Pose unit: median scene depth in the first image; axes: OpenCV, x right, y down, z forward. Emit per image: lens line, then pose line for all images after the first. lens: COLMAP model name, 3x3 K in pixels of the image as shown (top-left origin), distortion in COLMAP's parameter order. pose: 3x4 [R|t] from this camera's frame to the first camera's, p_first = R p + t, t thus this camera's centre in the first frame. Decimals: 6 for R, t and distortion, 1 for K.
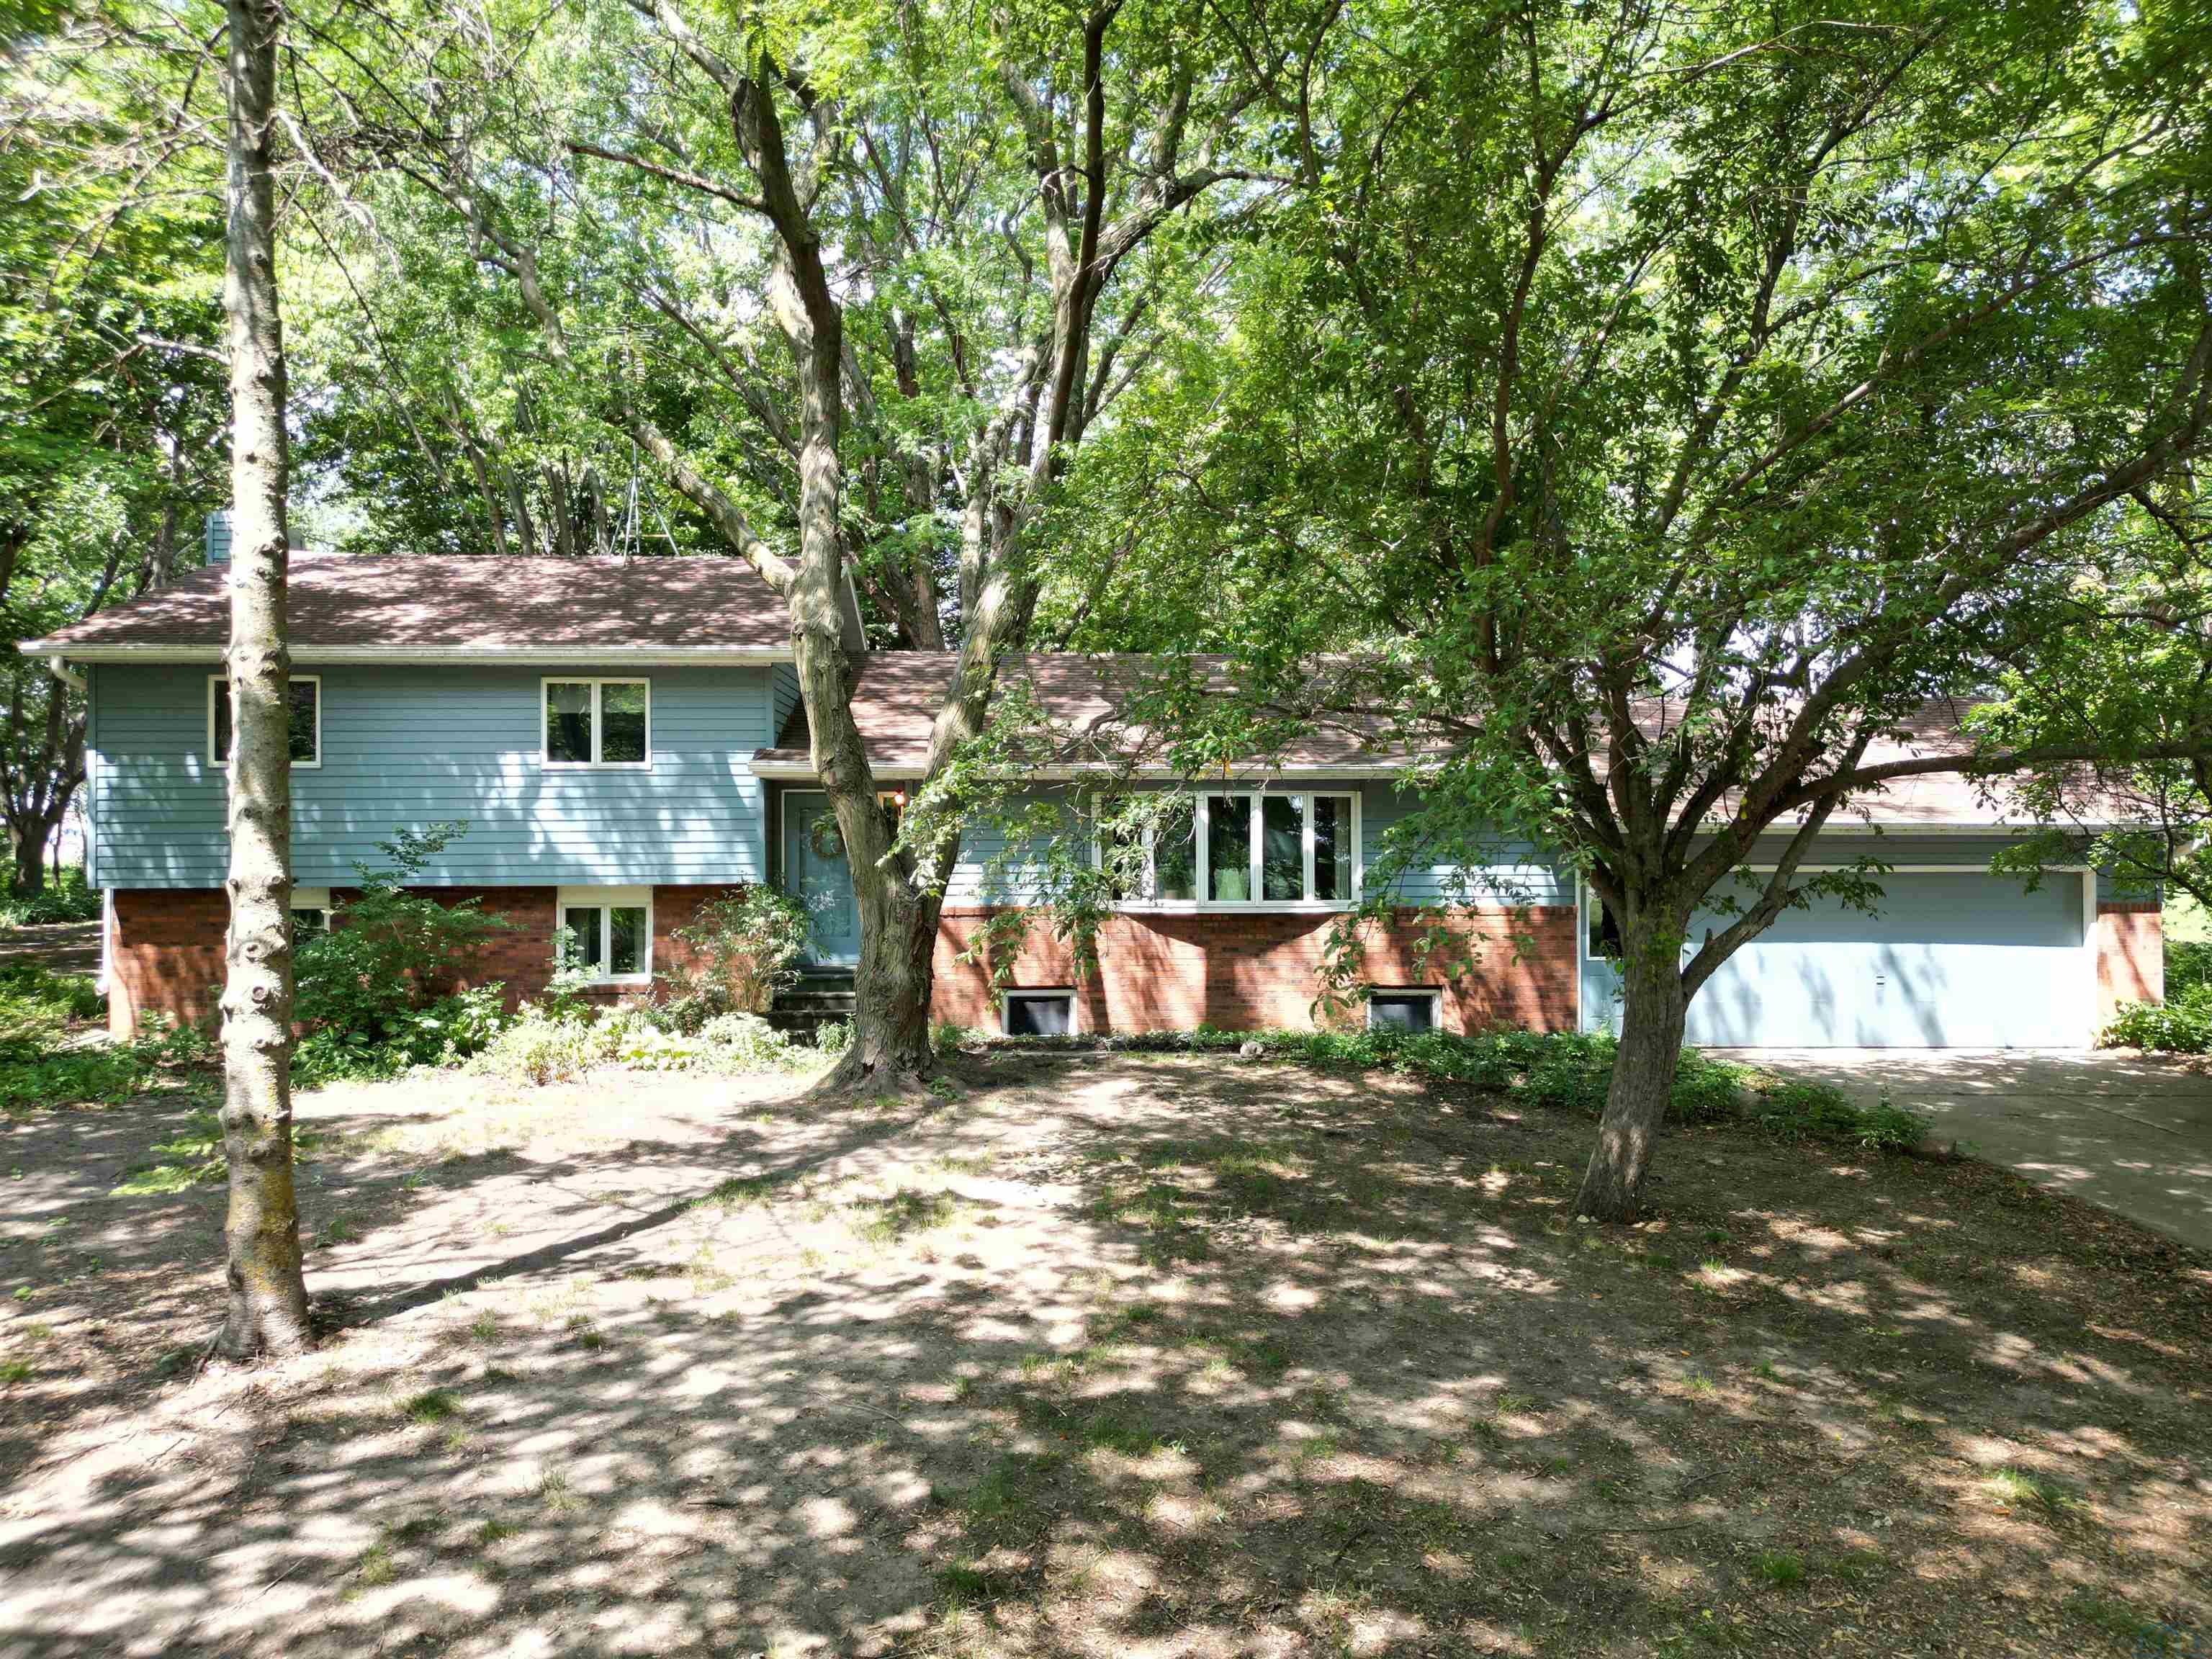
lens RADIAL K [[1550.4, 0, 1101.4], [0, 1550.4, 836.6], [0, 0, 1]] dist [0.100753, -0.126384]
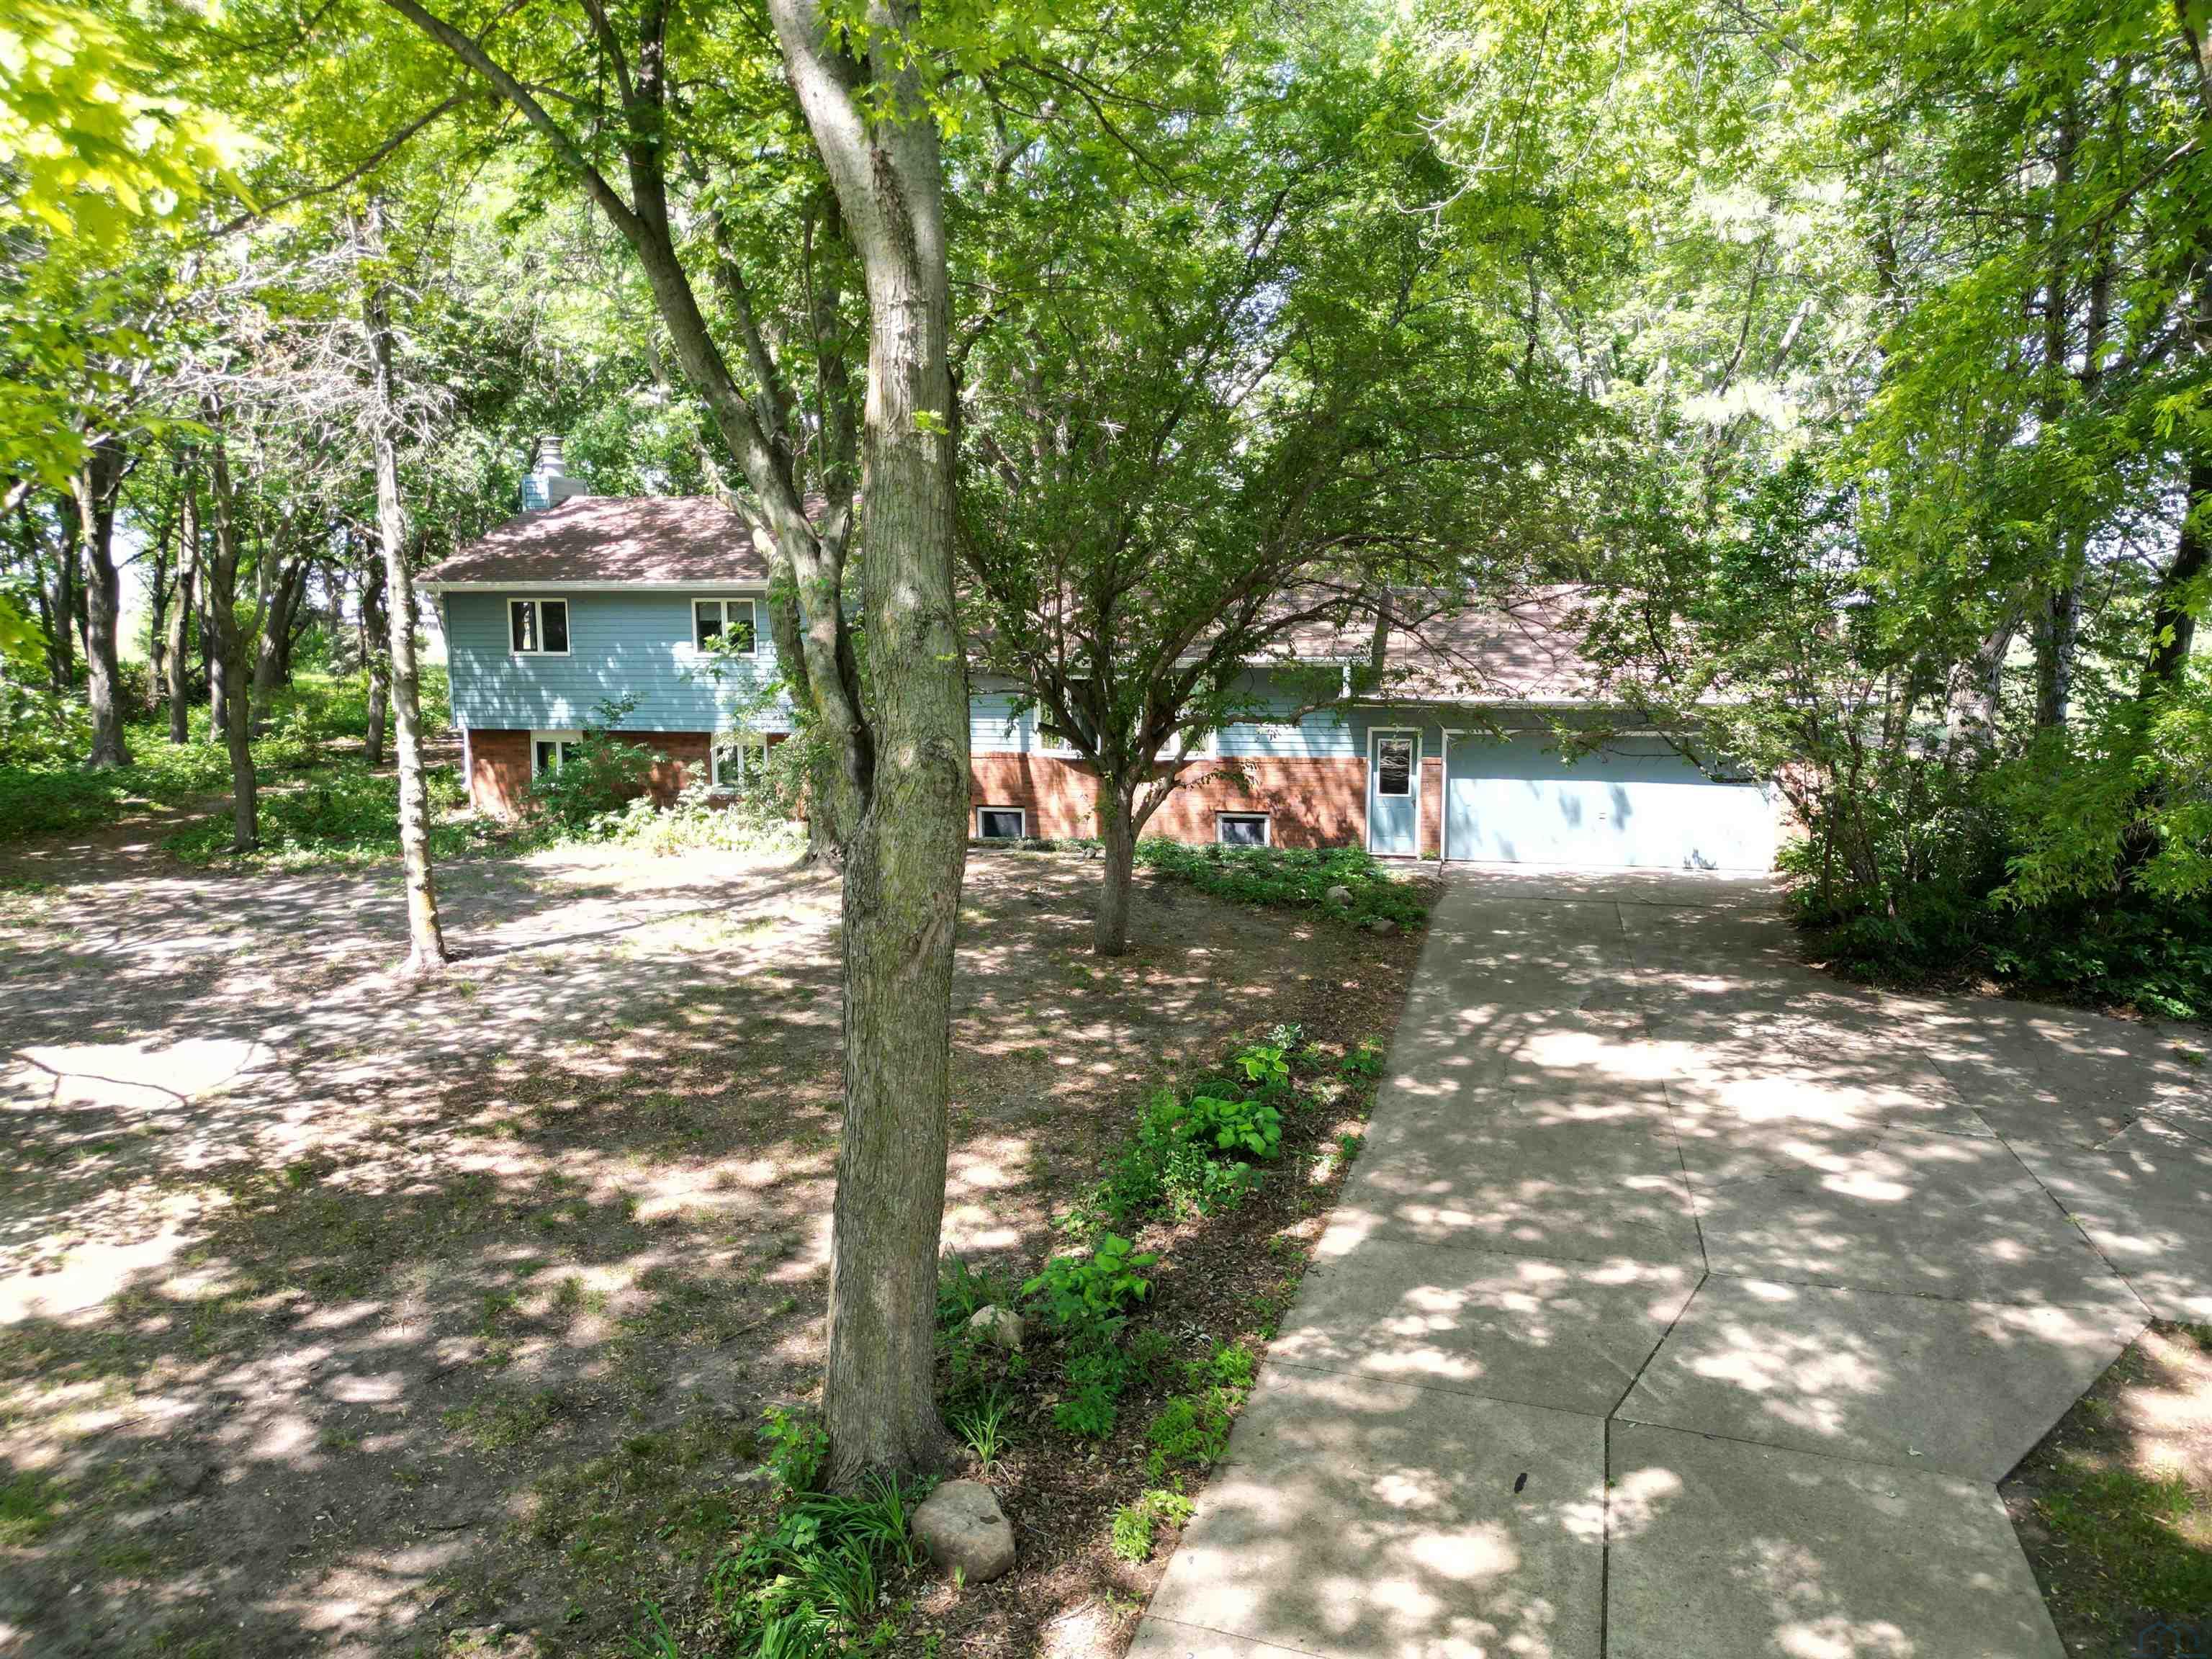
lens RADIAL K [[1550.4, 0, 1101.4], [0, 1550.4, 836.6], [0, 0, 1]] dist [0.100753, -0.126384]
pose [[0.971938, 0.032872, -0.232927, 0.460573], [-0.003810, 0.992258, 0.124134, -0.069411], [0.235205, -0.119763, 0.964539, -0.478836]]
